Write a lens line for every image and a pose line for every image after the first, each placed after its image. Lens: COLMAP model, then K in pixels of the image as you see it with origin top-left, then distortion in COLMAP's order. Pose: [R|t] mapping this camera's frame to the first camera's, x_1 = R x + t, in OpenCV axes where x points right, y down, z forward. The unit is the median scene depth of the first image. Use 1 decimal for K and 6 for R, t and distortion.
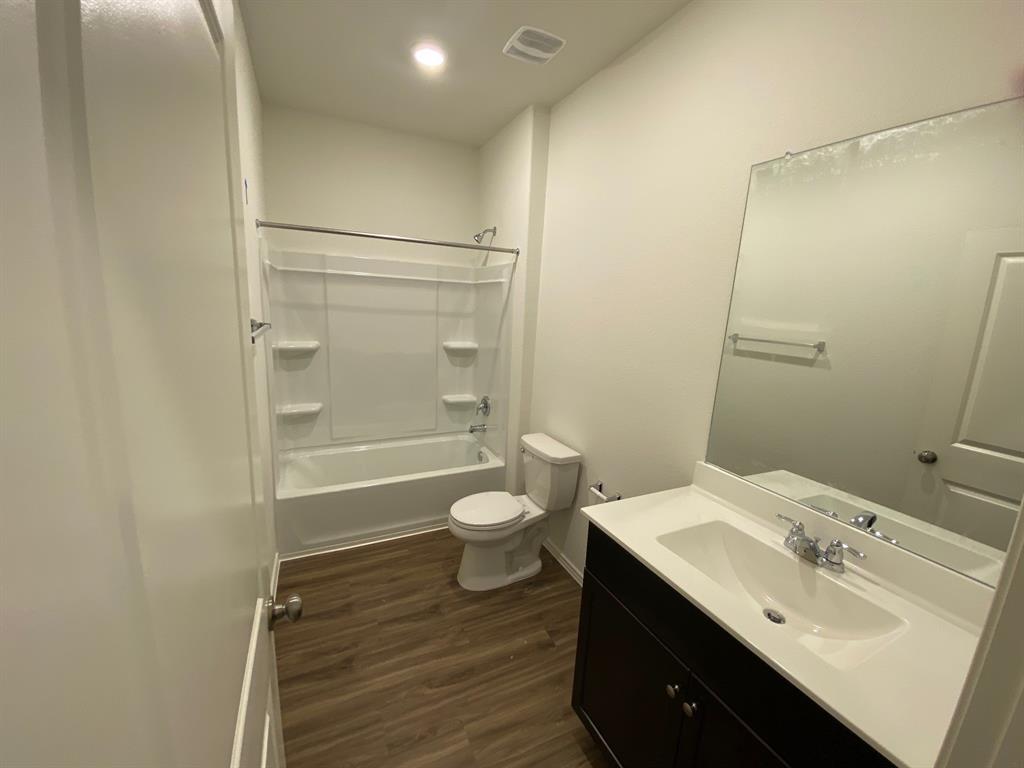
lens RADIAL K [[419.1, 0, 512.4], [0, 419.1, 385.3], [0, 0, 1]] dist [0.027774, -0.023324]
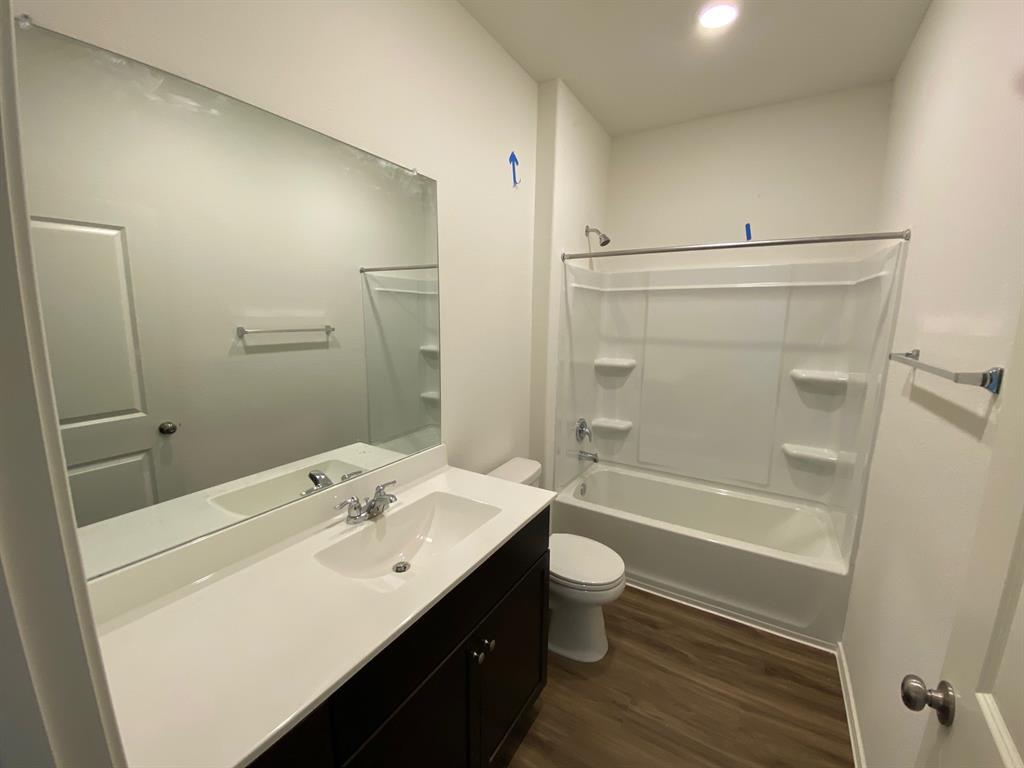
lens RADIAL K [[419.1, 0, 512.4], [0, 419.1, 385.3], [0, 0, 1]] dist [0.027774, -0.023324]
pose [[0.507489, 0.099148, -0.855935, 0.230862], [-0.149137, 0.988473, 0.026076, -0.025795], [0.848654, 0.114418, 0.516425, 0.237454]]
